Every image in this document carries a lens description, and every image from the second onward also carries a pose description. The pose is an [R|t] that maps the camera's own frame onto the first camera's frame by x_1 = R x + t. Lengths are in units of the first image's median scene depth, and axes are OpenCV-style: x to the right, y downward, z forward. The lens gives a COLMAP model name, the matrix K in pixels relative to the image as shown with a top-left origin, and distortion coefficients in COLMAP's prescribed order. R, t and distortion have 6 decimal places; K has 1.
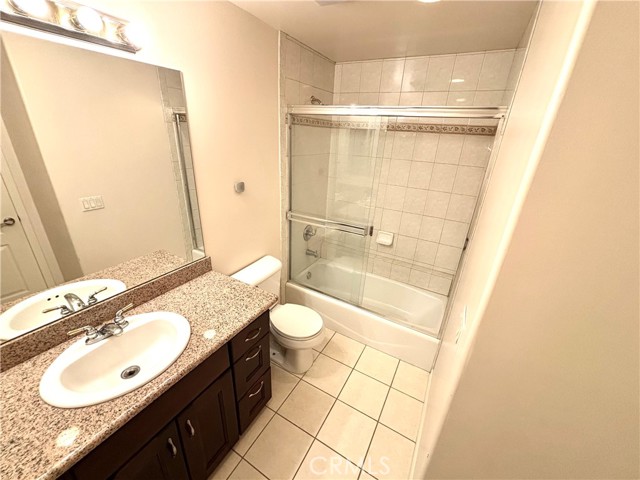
lens RADIAL K [[259.0, 0, 320.0], [0, 259.0, 240.0], [0, 0, 1]] dist [0.002923, -0.000009]
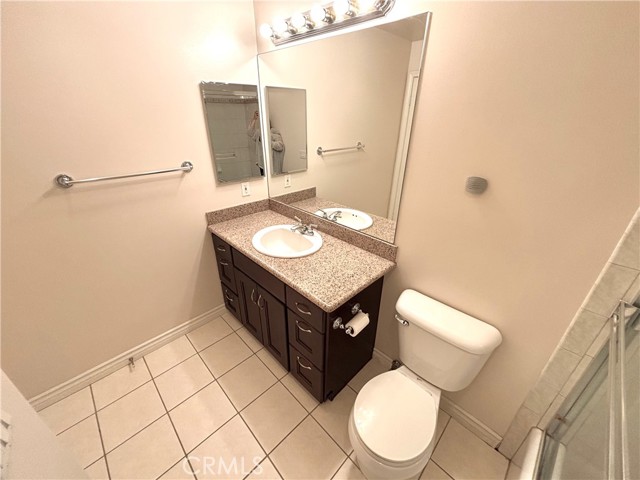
lens RADIAL K [[259.0, 0, 320.0], [0, 259.0, 240.0], [0, 0, 1]] dist [0.002923, -0.000009]
pose [[-0.271529, 0.384940, -0.882096, 0.440435], [-0.384501, 0.796821, 0.466085, -0.288163], [0.882287, 0.465722, -0.068350, 0.924051]]
